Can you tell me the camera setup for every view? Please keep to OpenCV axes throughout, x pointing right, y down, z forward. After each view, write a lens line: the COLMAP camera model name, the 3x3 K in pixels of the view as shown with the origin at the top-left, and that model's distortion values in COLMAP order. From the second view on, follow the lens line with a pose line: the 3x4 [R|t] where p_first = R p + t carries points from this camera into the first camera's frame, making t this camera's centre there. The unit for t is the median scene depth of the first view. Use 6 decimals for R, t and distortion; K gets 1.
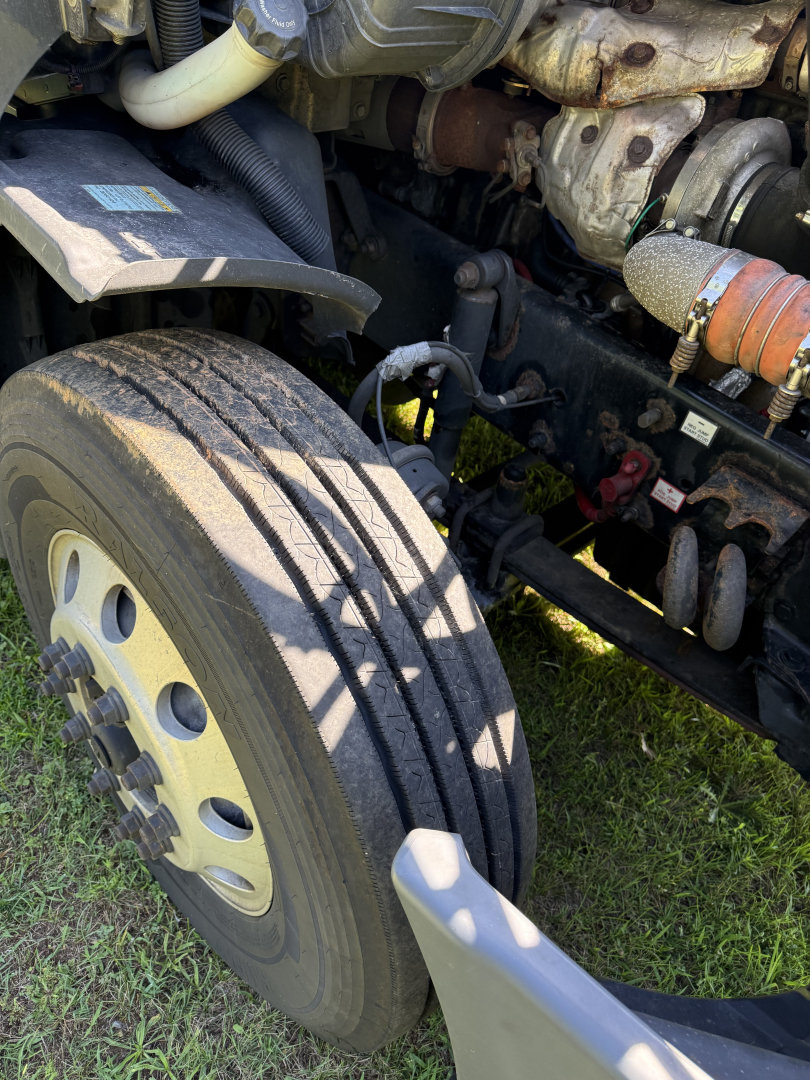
lens RADIAL K [[787.1, 0, 399.2], [0, 787.1, 535.6], [0, 0, 1]] dist [0.008509, -0.019067]
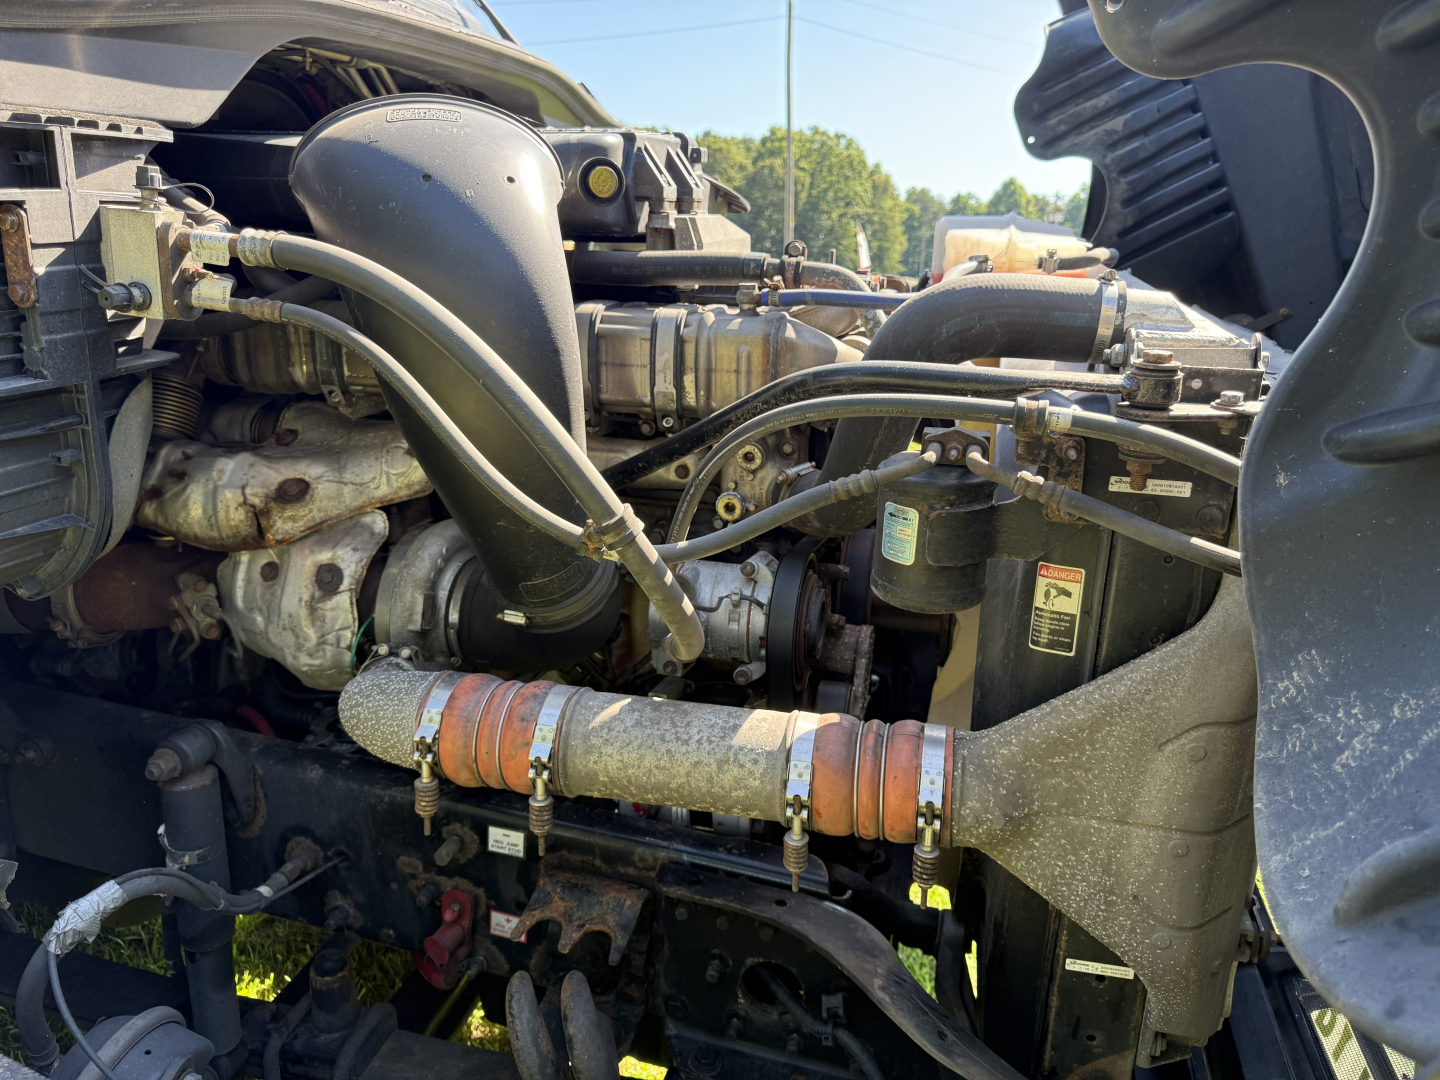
lens RADIAL K [[1049.5, 0, 731.7], [0, 1049.5, 548.0], [0, 0, 1]] dist [0.008509, -0.019067]
pose [[0.845549, -0.245054, 0.474336, 0.134710], [0.396322, 0.883391, -0.250098, -0.038704], [-0.357737, 0.399460, 0.844071, -0.189813]]
